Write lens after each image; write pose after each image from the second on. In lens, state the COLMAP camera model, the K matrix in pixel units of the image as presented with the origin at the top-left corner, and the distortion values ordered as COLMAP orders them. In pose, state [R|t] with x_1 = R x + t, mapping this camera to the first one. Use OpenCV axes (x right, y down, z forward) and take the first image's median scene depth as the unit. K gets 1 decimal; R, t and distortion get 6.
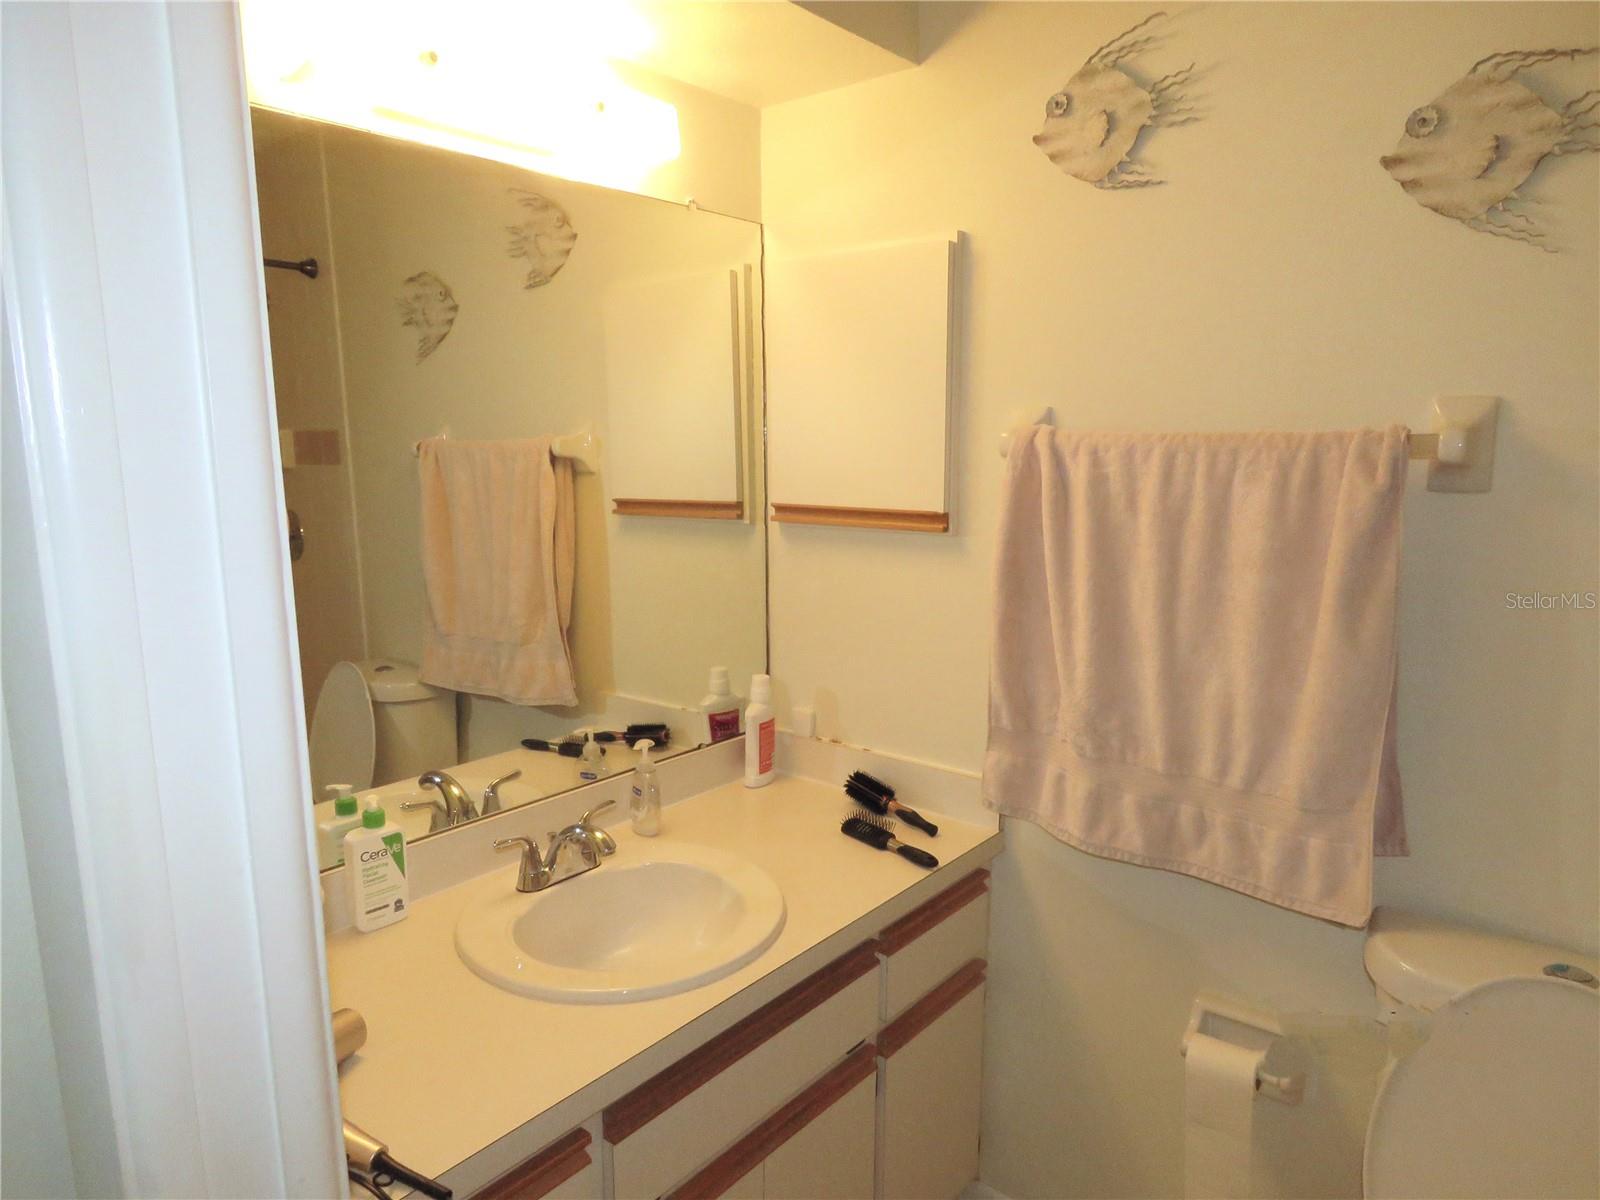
lens RADIAL K [[1024.5, 0, 800.0], [0, 1024.5, 600.0], [0, 0, 1]] dist [-0.010572, 0.018238]
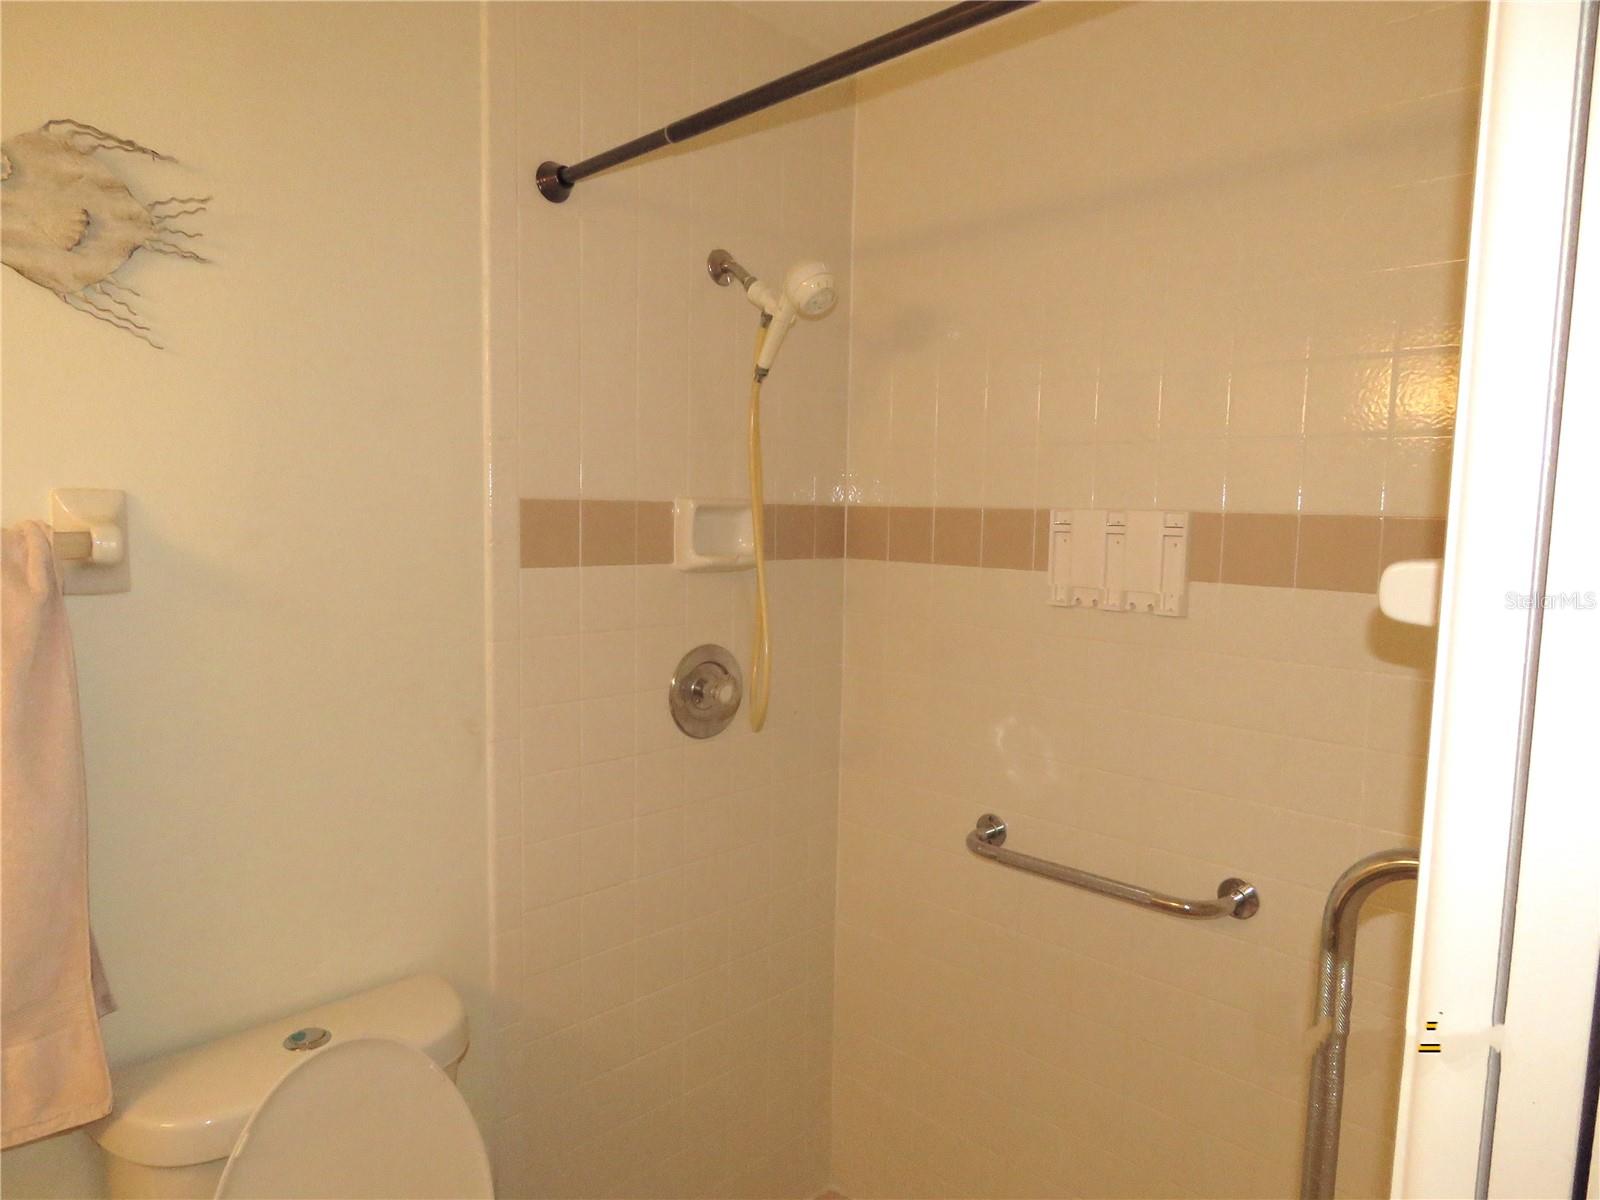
lens RADIAL K [[1024.5, 0, 800.0], [0, 1024.5, 600.0], [0, 0, 1]] dist [-0.010572, 0.018238]
pose [[0.105859, -0.091615, 0.990152, -0.196680], [0.147374, 0.986196, 0.075493, -0.081016], [-0.983400, 0.137931, 0.117900, 0.304855]]
